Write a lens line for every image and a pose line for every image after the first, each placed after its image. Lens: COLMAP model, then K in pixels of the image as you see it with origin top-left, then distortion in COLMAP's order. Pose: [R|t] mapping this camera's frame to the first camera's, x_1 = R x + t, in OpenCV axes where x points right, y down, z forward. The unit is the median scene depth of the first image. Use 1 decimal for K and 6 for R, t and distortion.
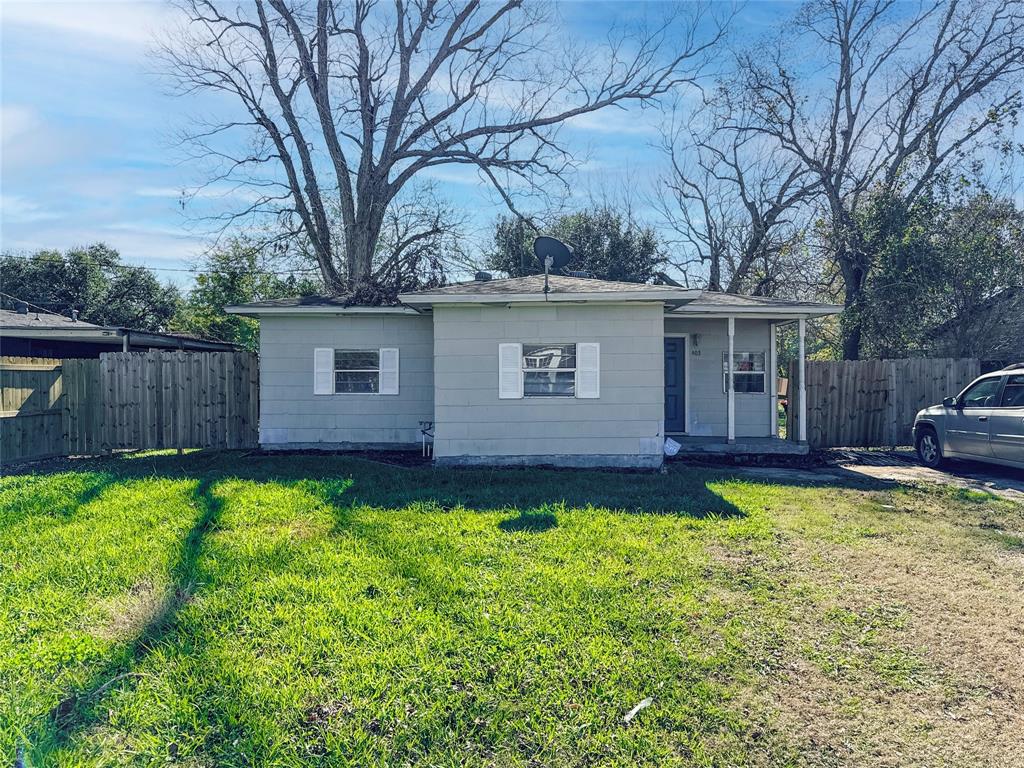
lens RADIAL K [[723.6, 0, 527.3], [0, 723.6, 388.6], [0, 0, 1]] dist [0.021831, -0.004272]
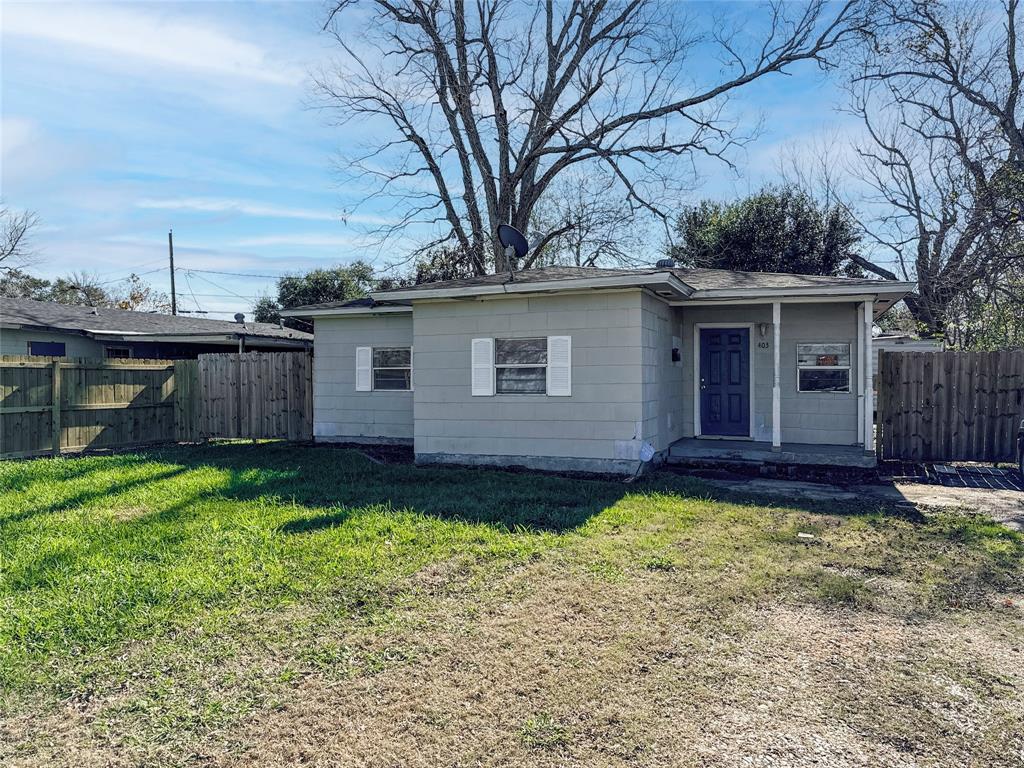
lens RADIAL K [[723.6, 0, 525.9], [0, 723.6, 387.5], [0, 0, 1]] dist [0.021831, -0.004272]
pose [[0.932797, 0.002851, -0.360392, 0.316750], [-0.003026, 0.999995, 0.000080, 0.002214], [0.360391, 0.001016, 0.932801, 0.103818]]
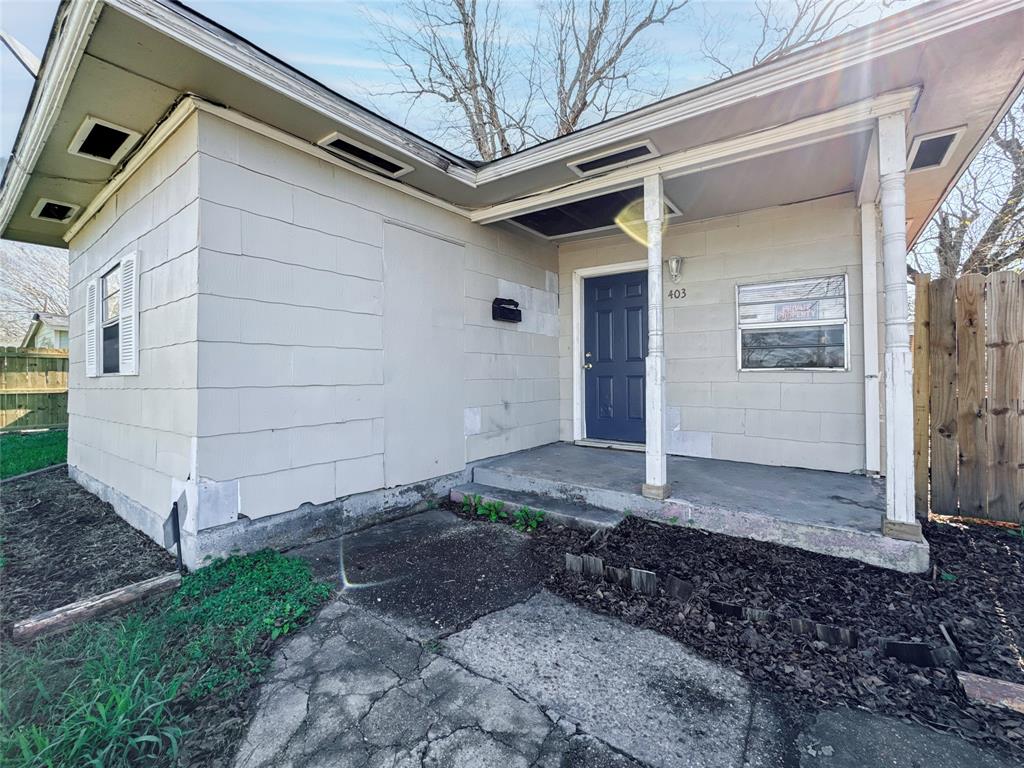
lens RADIAL K [[419.9, 0, 502.6], [0, 419.9, 376.2], [0, 0, 1]] dist [-0.023627, 0.009163]
pose [[0.786941, -0.007741, -0.616980, 0.359086], [0.000145, 0.999924, -0.012360, 0.014908], [0.617029, 0.009637, 0.786882, 0.775345]]
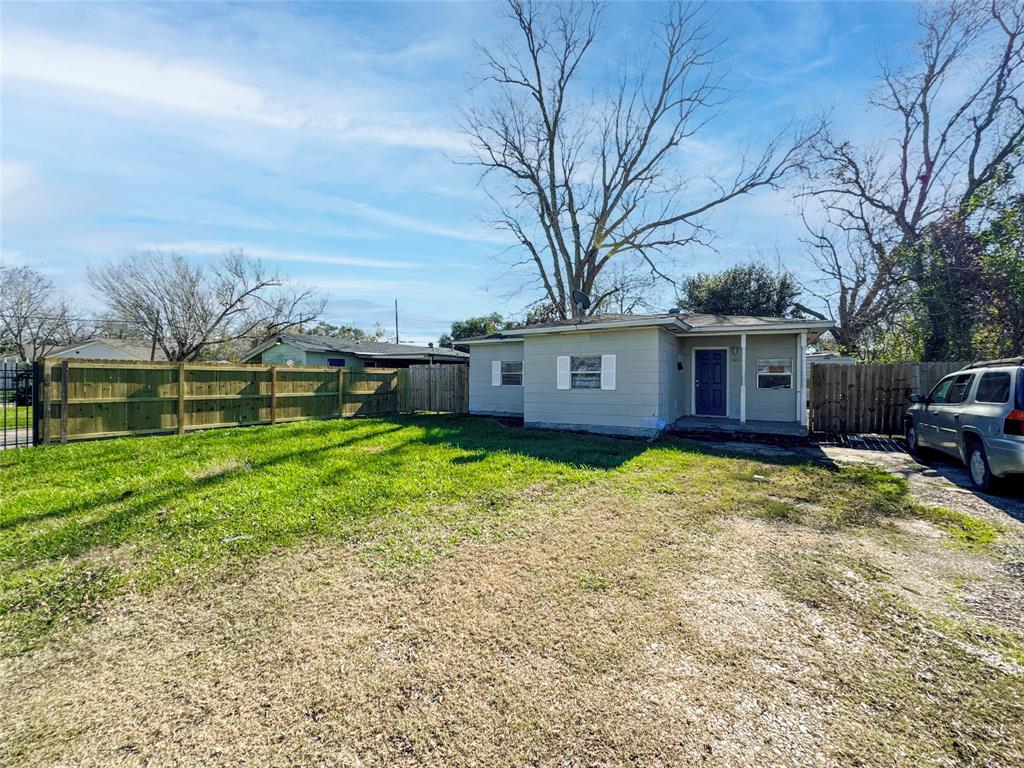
lens RADIAL K [[419.9, 0, 521.8], [0, 419.9, 382.0], [0, 0, 1]] dist [-0.023627, 0.009163]
pose [[0.862916, 0.007723, -0.505289, 0.321992], [-0.011071, 0.999932, -0.003624, 0.001356], [0.505227, 0.008721, 0.862942, 0.098318]]
